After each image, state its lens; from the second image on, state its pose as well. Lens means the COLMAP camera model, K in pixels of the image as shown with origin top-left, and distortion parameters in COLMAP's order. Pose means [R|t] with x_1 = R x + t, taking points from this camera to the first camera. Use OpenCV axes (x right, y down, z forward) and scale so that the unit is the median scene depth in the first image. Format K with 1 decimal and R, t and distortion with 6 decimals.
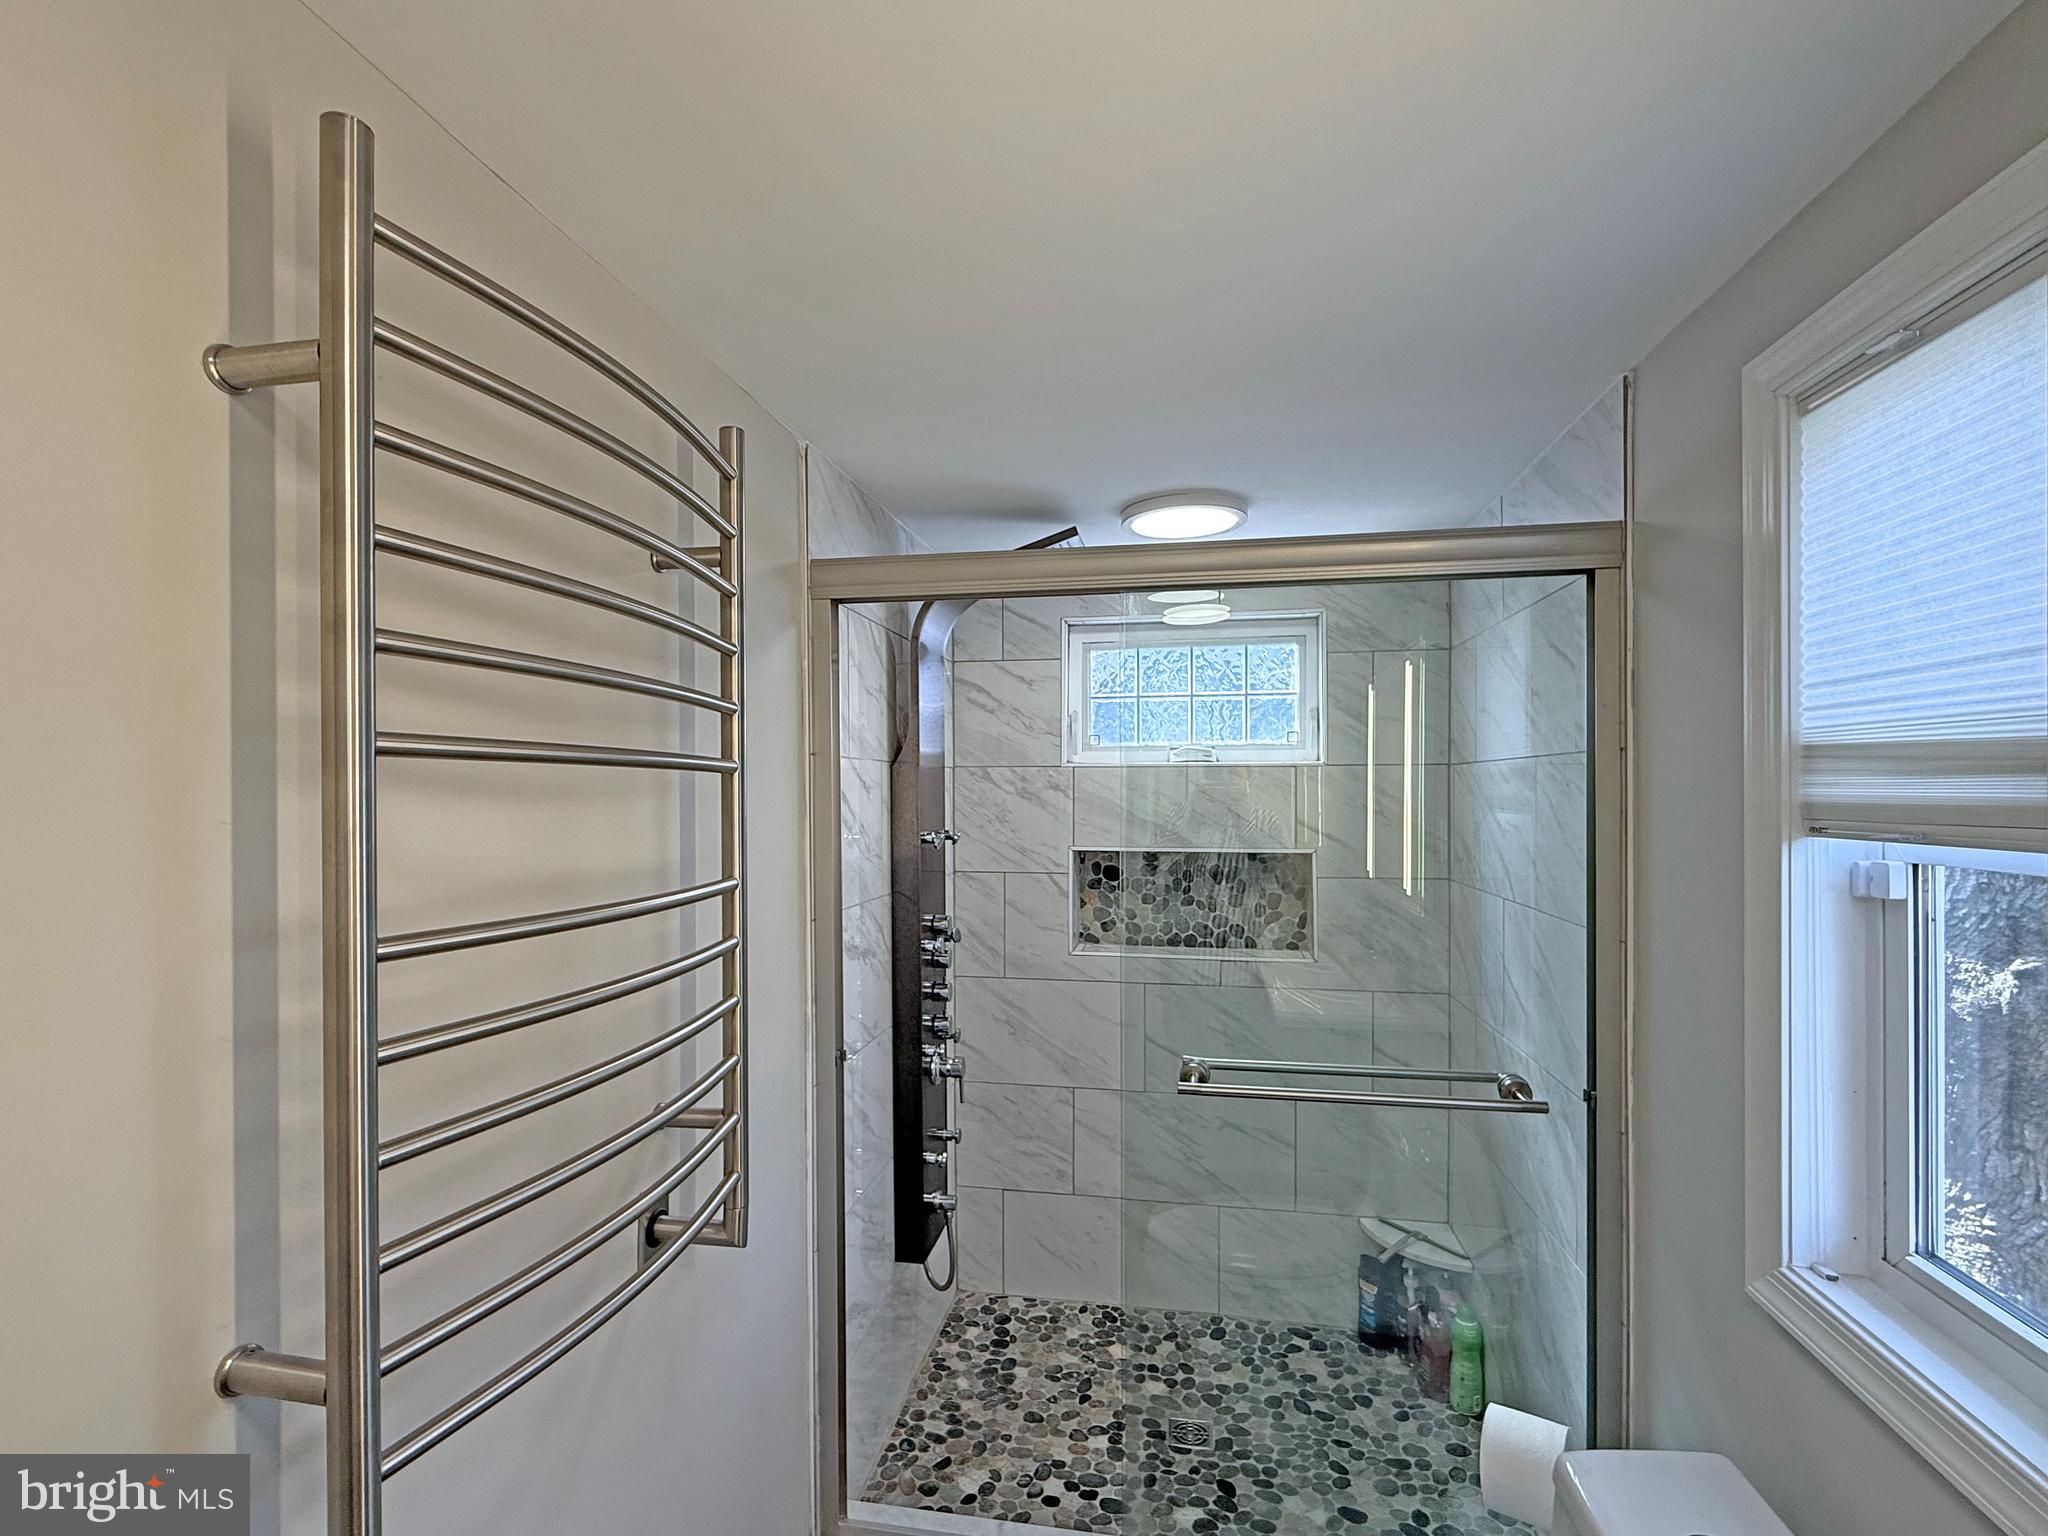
lens RADIAL K [[967.4, 0, 1026.9], [0, 967.4, 785.9], [0, 0, 1]] dist [-0.000594, 0.000281]
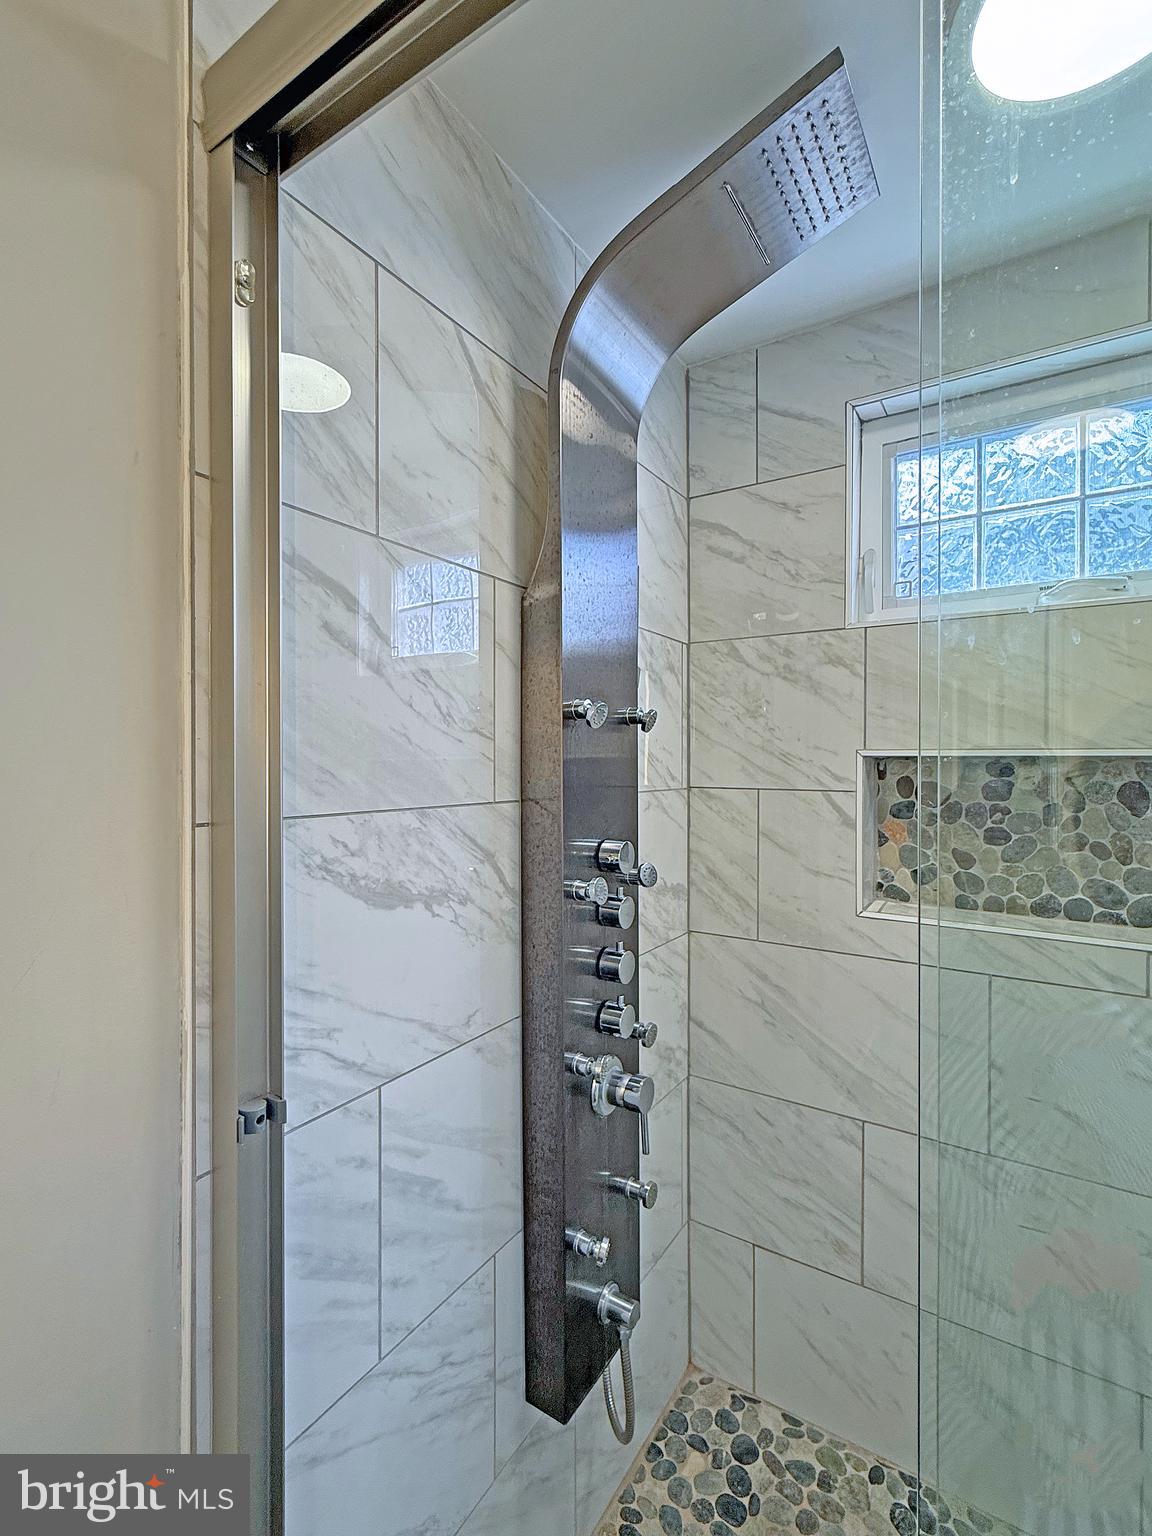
lens RADIAL K [[725.5, 0, 565.0], [0, 725.5, 760.8], [0, 0, 1]] dist [-0.000594, 0.000281]
pose [[0.922274, 0.003840, -0.386518, 0.050974], [-0.001721, 0.999982, 0.005830, 0.067102], [0.386533, -0.004711, 0.922264, 0.471995]]
